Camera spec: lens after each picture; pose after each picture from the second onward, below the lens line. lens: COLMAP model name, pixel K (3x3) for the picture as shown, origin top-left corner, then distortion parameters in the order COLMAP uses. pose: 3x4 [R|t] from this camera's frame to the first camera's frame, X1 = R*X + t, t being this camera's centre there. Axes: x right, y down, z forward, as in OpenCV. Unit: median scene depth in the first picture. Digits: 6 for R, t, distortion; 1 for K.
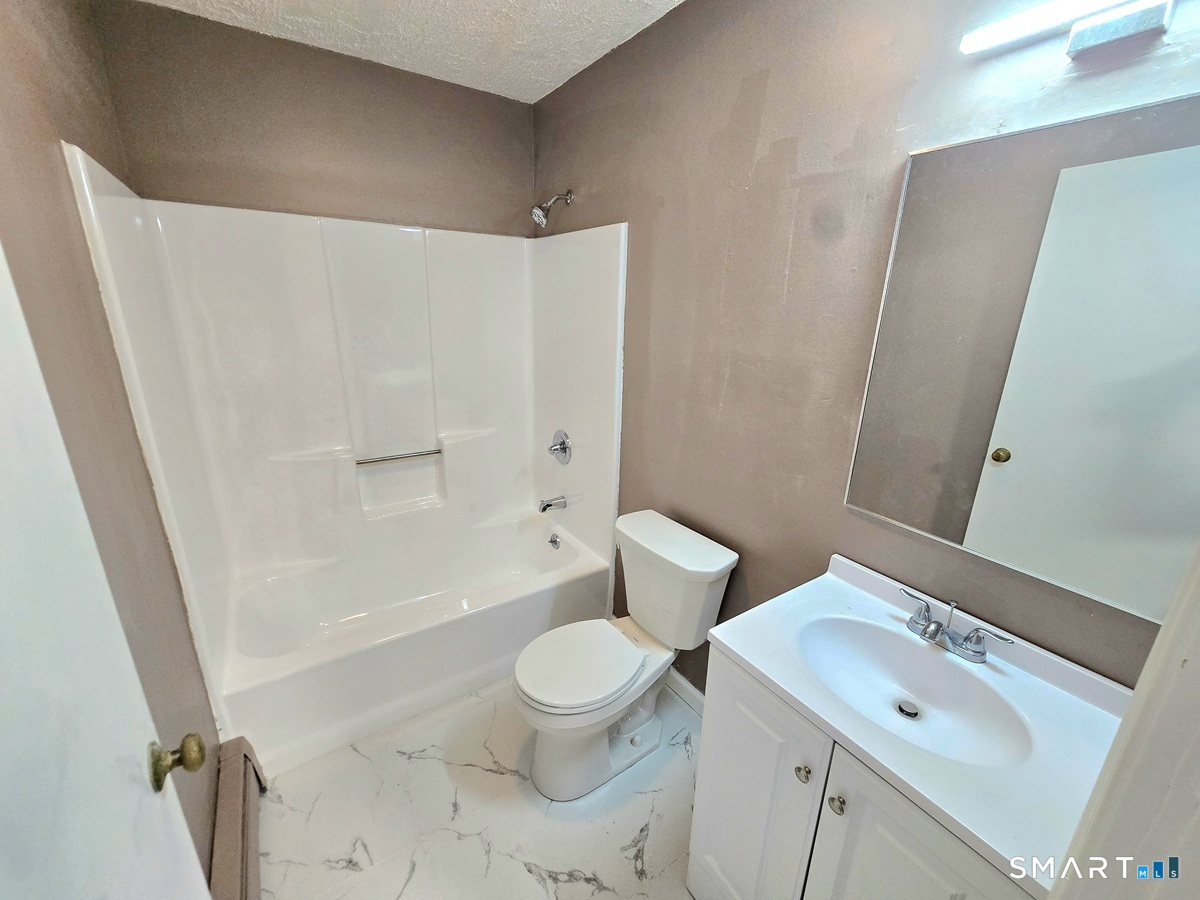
lens RADIAL K [[488.8, 0, 600.0], [0, 488.8, 450.0], [0, 0, 1]] dist [-0.001769, 0.000125]
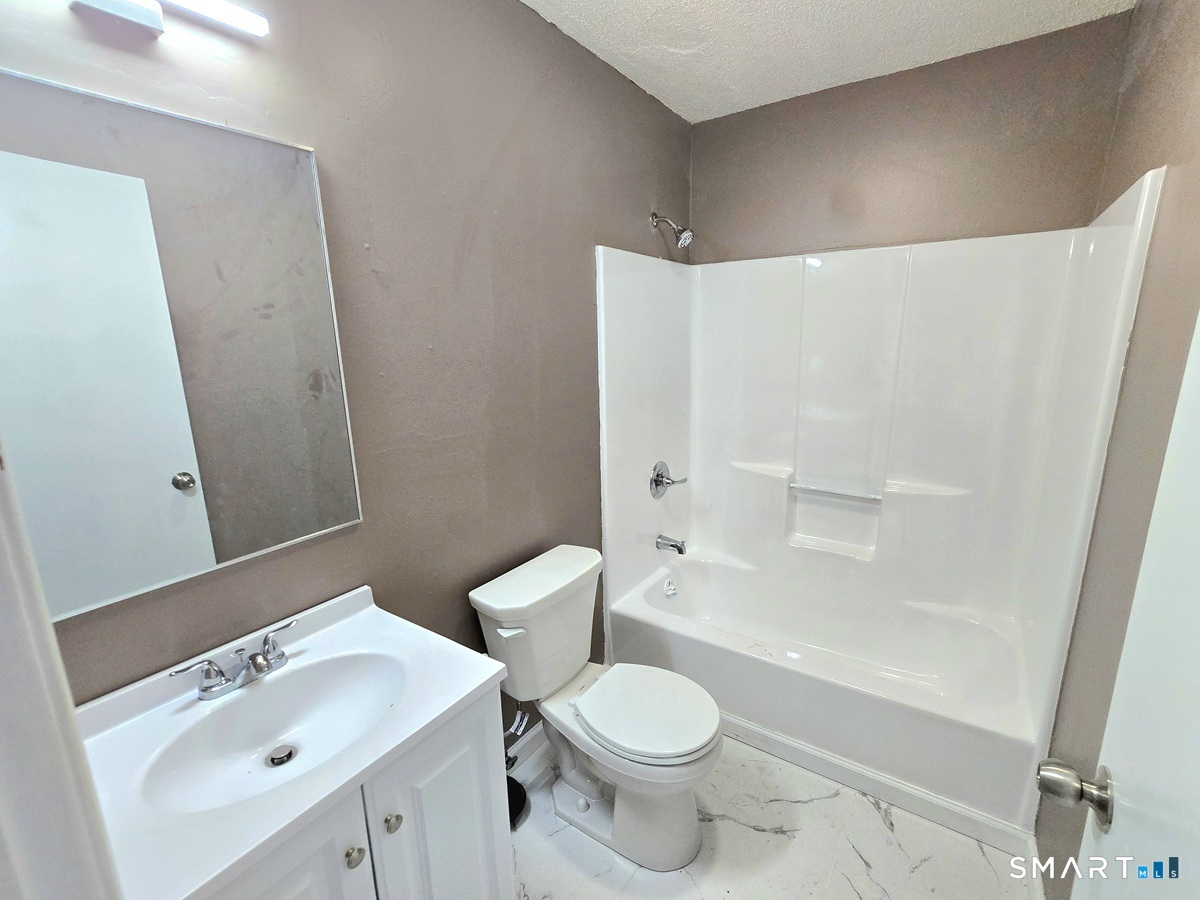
lens RADIAL K [[537.6, 0, 600.0], [0, 537.6, 450.0], [0, 0, 1]] dist [-0.000546, -0.000170]
pose [[-0.366164, -0.213130, 0.905814, -0.377968], [0.289772, 0.898903, 0.328641, -0.136490], [-0.884283, 0.382816, -0.267387, 0.528136]]
